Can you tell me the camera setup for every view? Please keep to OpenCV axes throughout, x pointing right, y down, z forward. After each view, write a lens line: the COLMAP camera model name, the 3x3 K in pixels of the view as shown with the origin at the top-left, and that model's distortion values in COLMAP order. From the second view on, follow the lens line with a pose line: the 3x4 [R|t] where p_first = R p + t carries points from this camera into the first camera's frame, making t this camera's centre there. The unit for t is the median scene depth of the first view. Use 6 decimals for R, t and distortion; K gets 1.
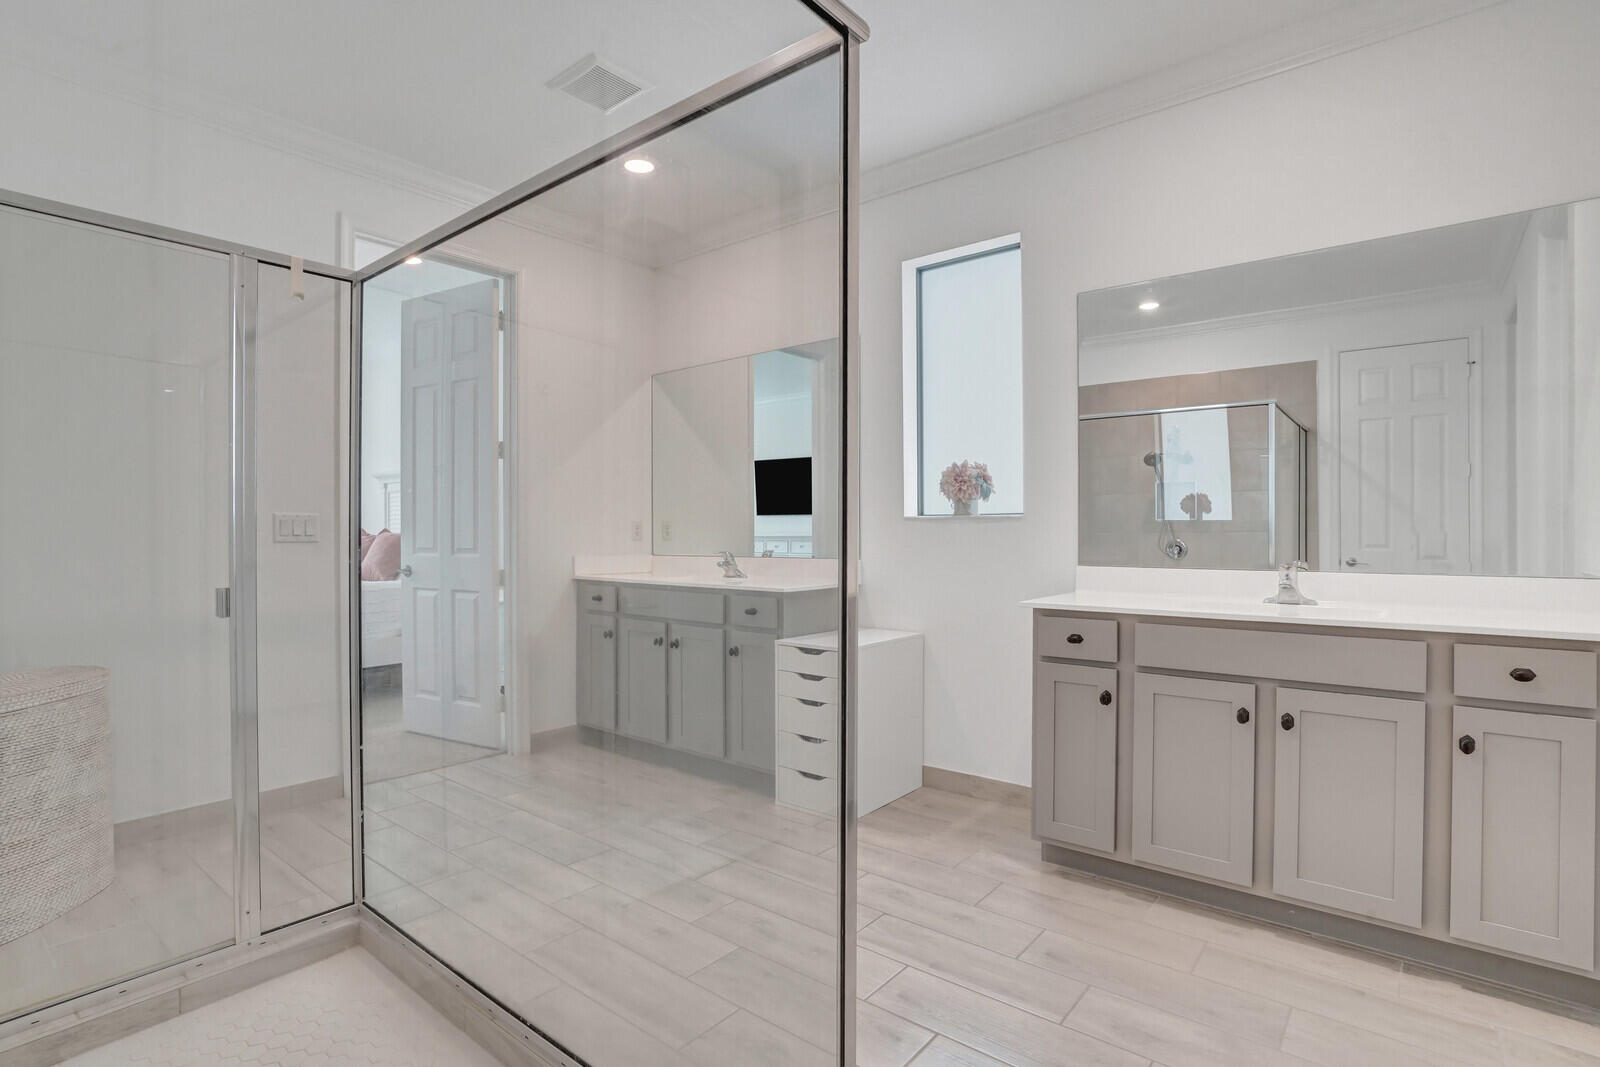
lens RADIAL K [[775.1, 0, 806.4], [0, 775.1, 541.1], [0, 0, 1]] dist [-0.003219, 0.000077]
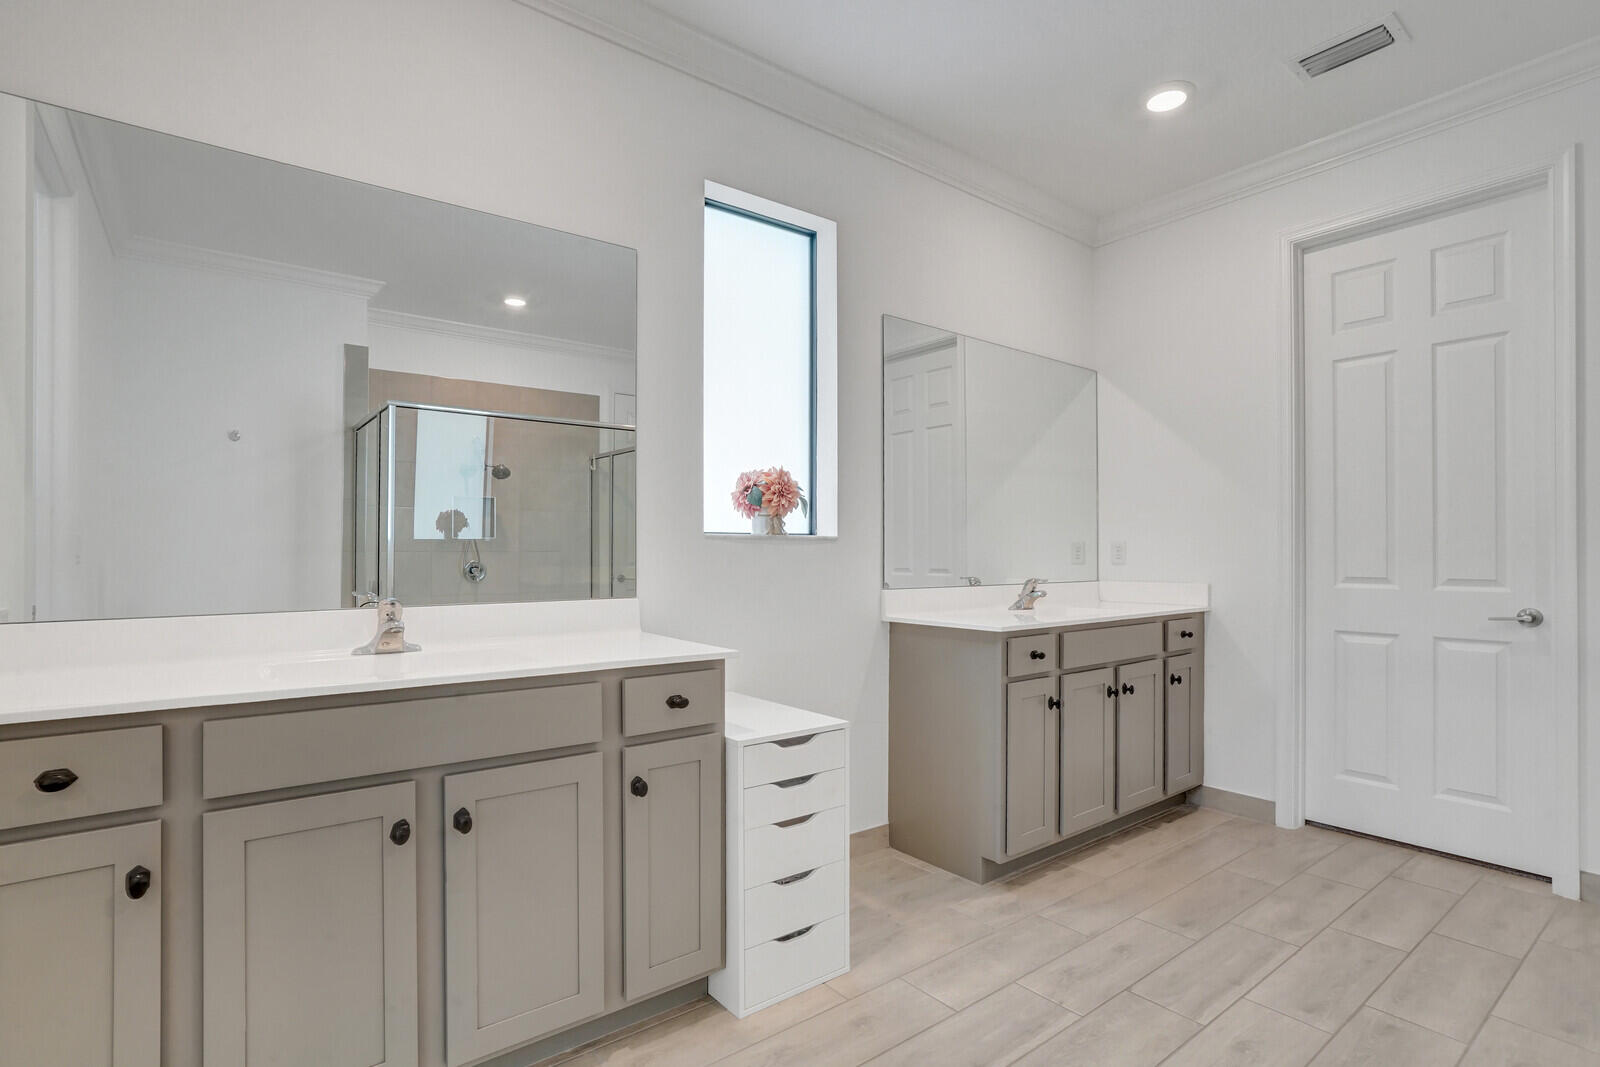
lens RADIAL K [[775.1, 0, 808.2], [0, 775.1, 545.9], [0, 0, 1]] dist [-0.003219, 0.000077]
pose [[0.234087, 0.010254, 0.972162, -0.751122], [0.007388, 0.999897, -0.012326, -0.014246], [-0.972188, 0.010068, 0.233987, 1.016860]]
